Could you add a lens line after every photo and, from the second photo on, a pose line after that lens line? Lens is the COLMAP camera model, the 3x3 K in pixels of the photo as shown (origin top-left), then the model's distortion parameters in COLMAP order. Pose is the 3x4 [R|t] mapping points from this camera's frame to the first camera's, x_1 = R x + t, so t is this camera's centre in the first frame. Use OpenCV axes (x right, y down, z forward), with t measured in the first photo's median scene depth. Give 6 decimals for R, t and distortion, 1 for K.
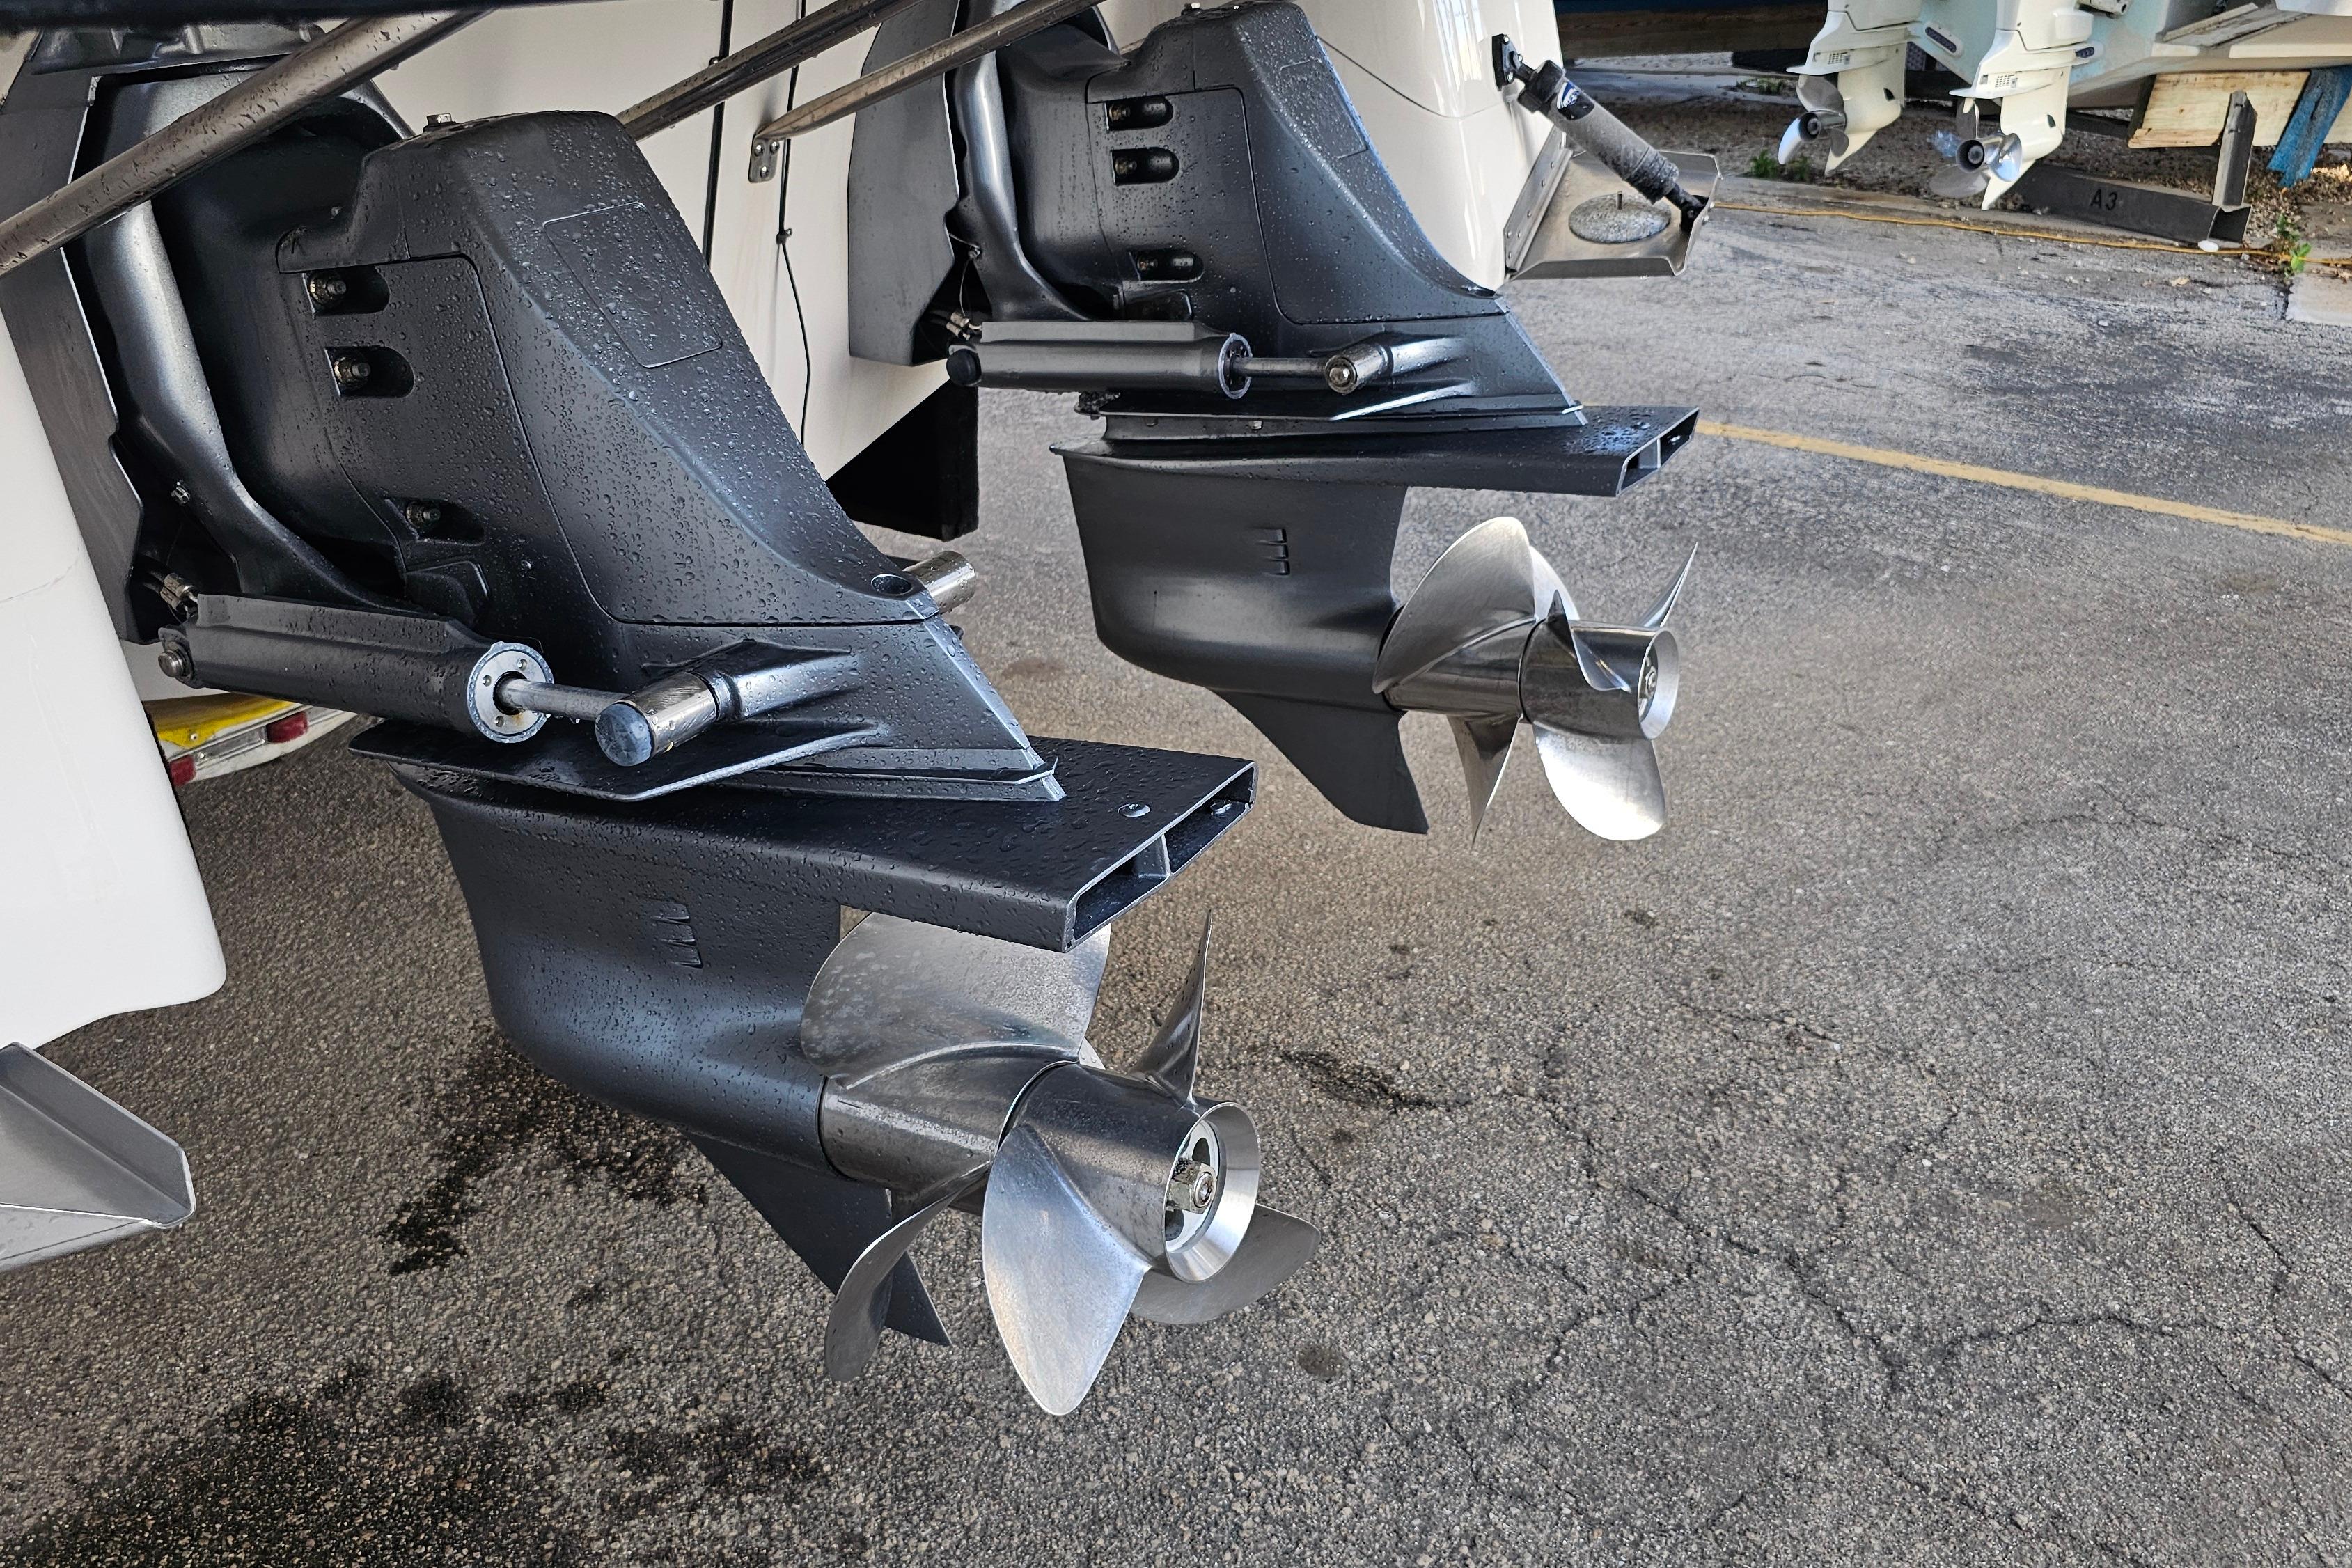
lens RADIAL K [[1889.1, 0, 1202.3], [0, 1889.1, 785.0], [0, 0, 1]] dist [0.078977, -0.073148]
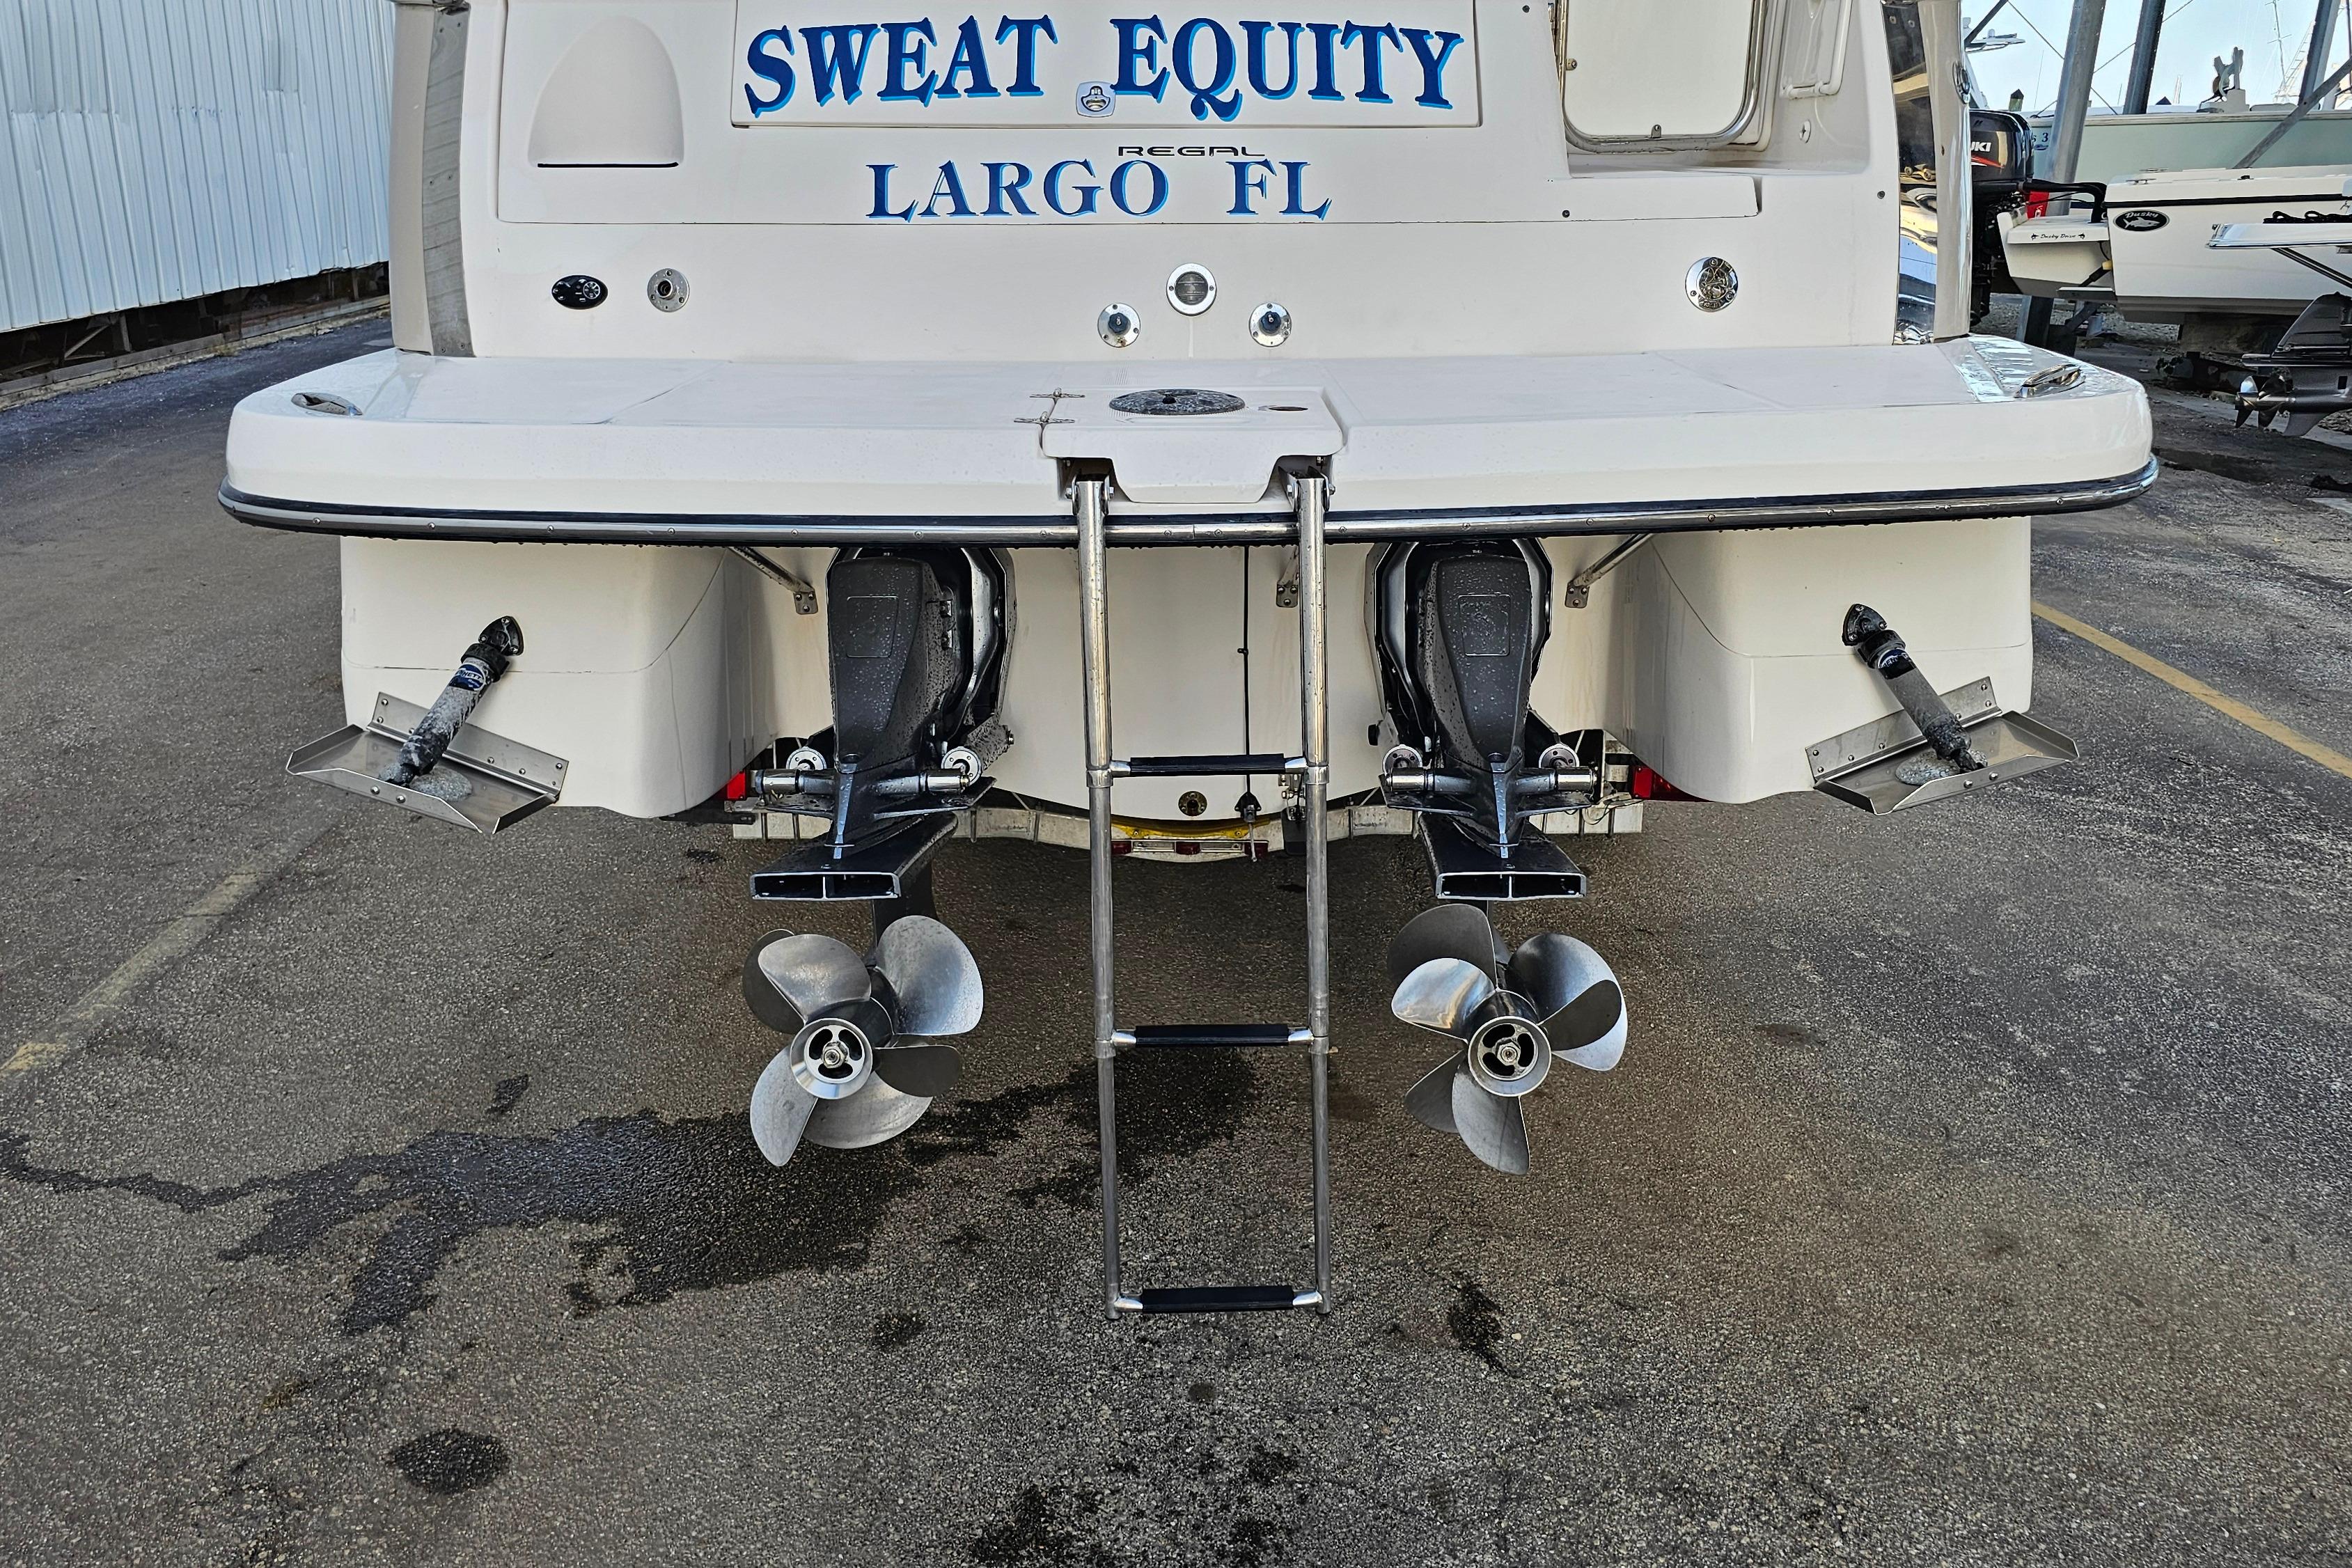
lens RADIAL K [[1907.1, 0, 1212.3], [0, 1907.1, 745.2], [0, 0, 1]] dist [0.085290, -0.117335]
pose [[0.510358, 0.235899, -0.826974, 1.192624], [-0.382188, 0.923672, 0.027619, -0.214944], [0.770368, 0.301964, 0.561561, -0.007661]]
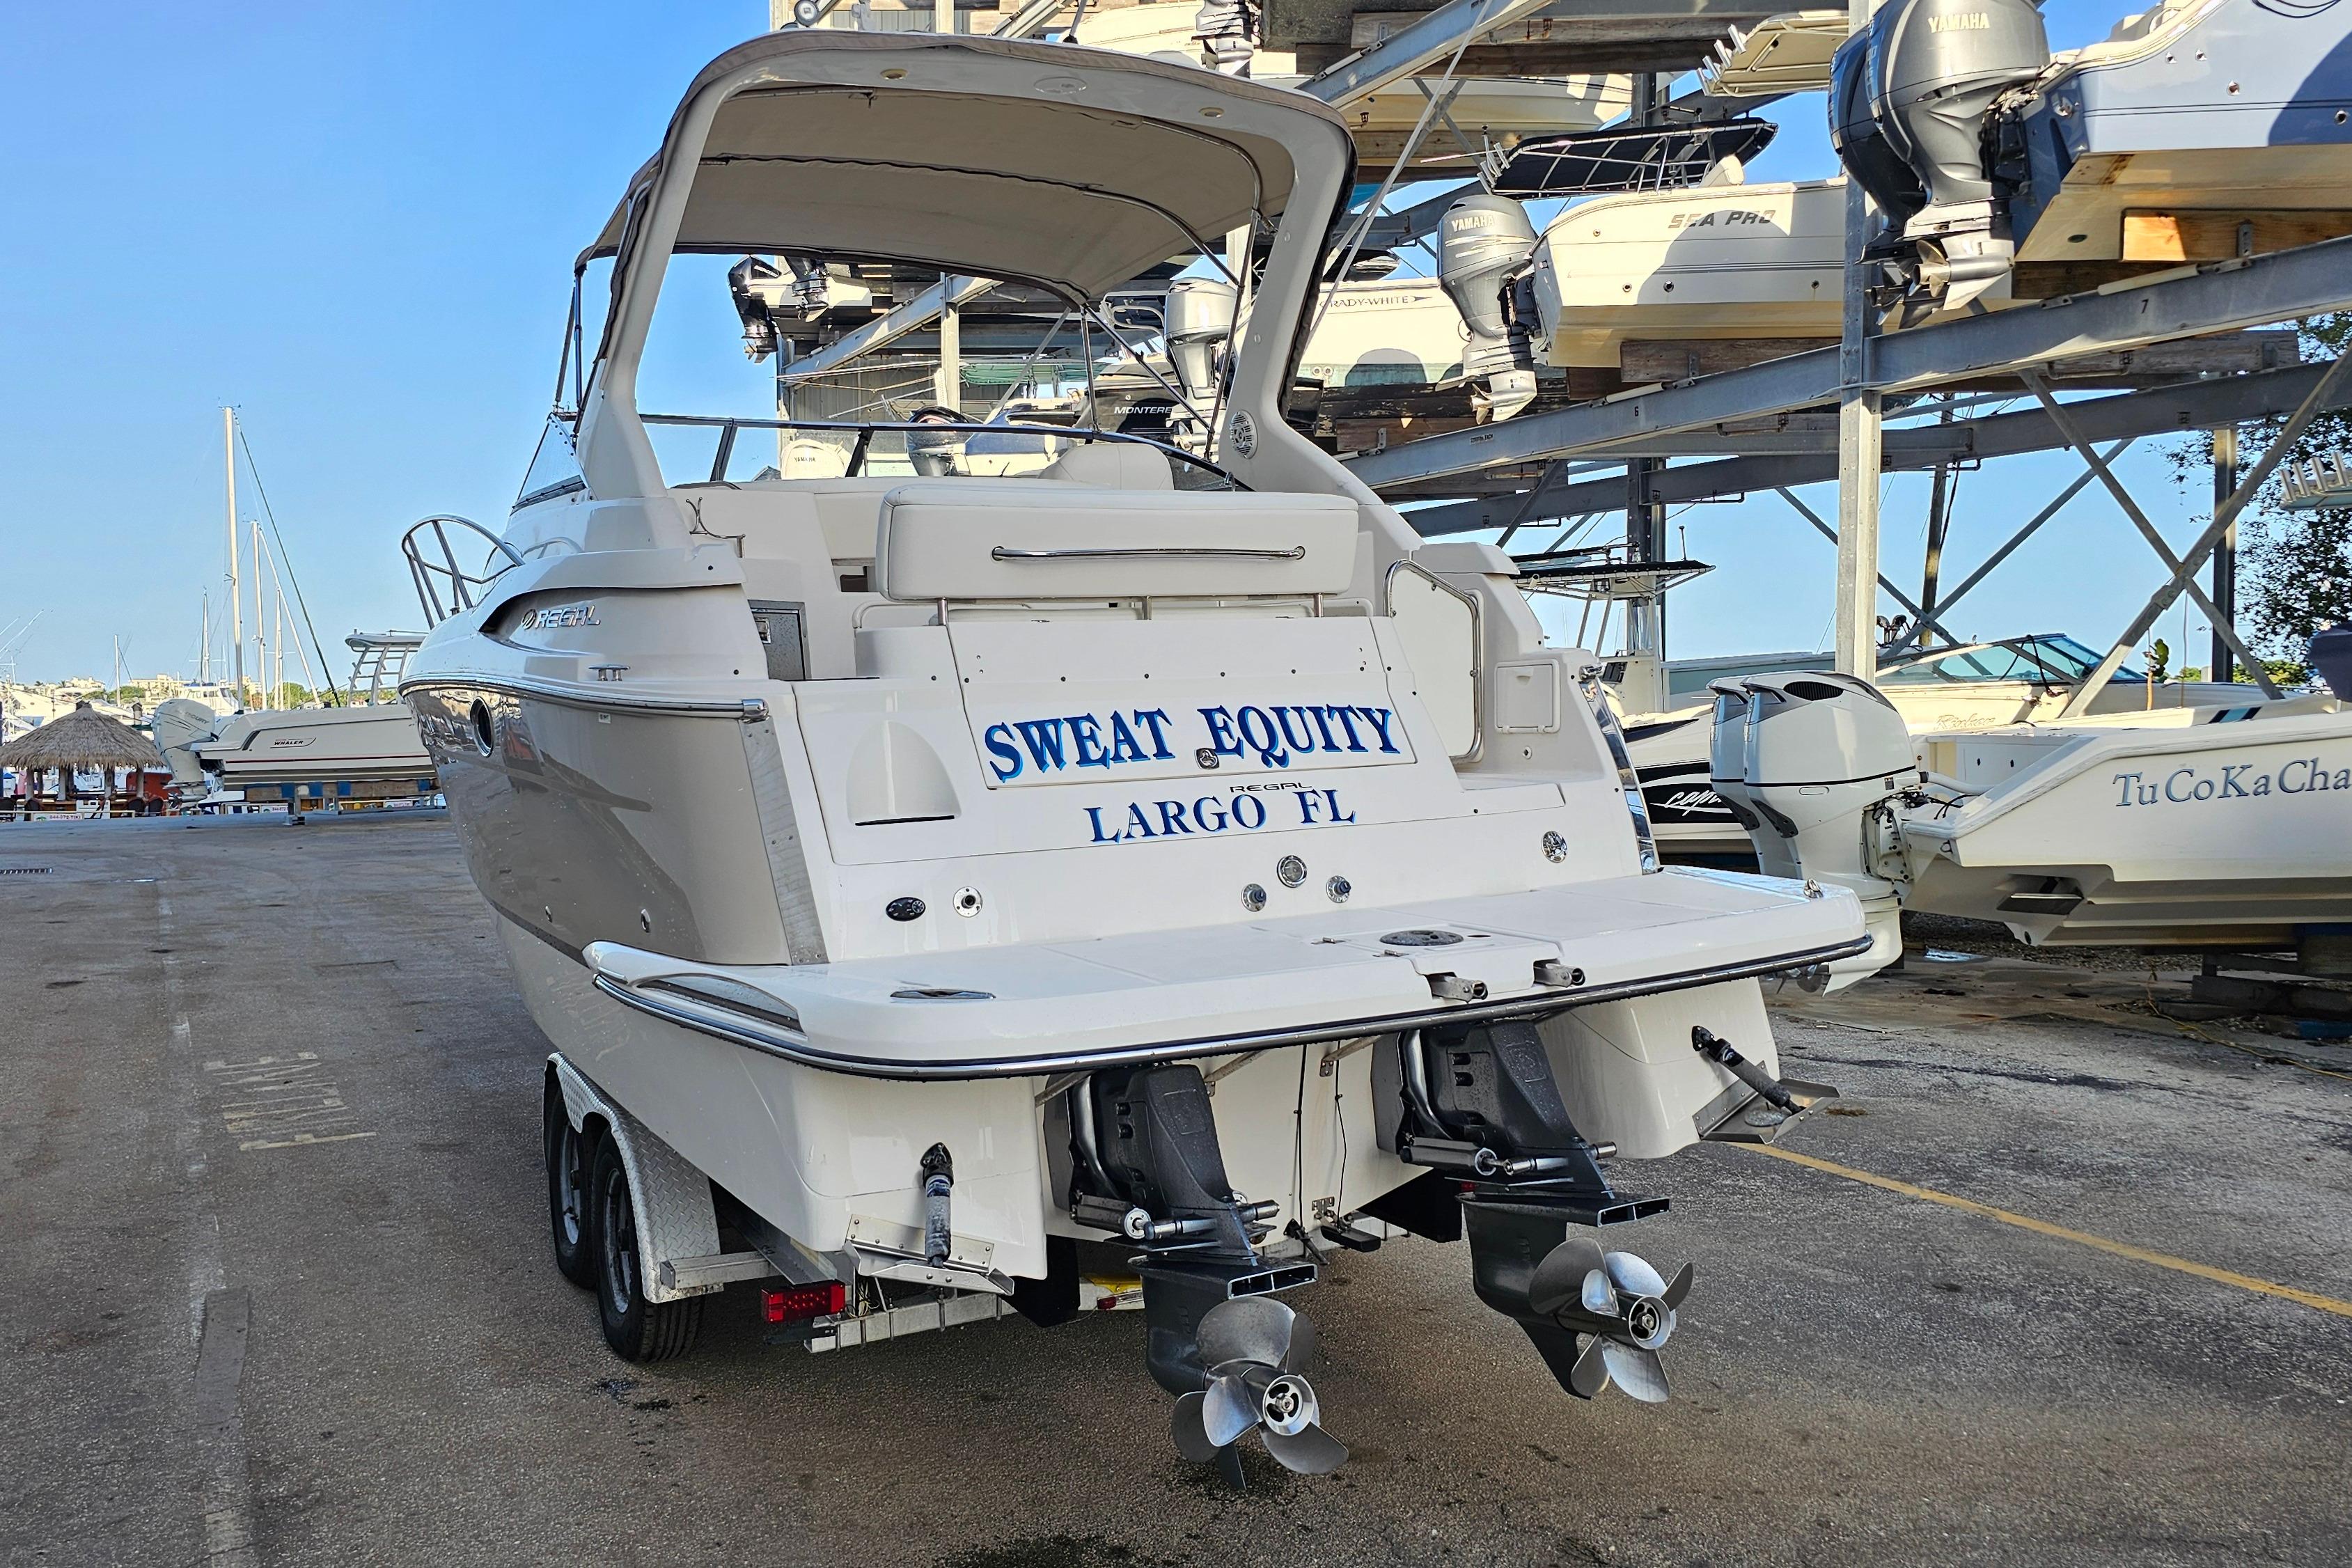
lens RADIAL K [[1880.0, 0, 1181.8], [0, 1880.0, 744.7], [0, 0, 1]] dist [0.089174, -0.103078]
pose [[0.837711, -0.038821, -0.544732, 0.991414], [-0.197549, 0.908381, -0.368536, 0.251689], [0.509131, 0.416338, 0.753292, -1.191389]]
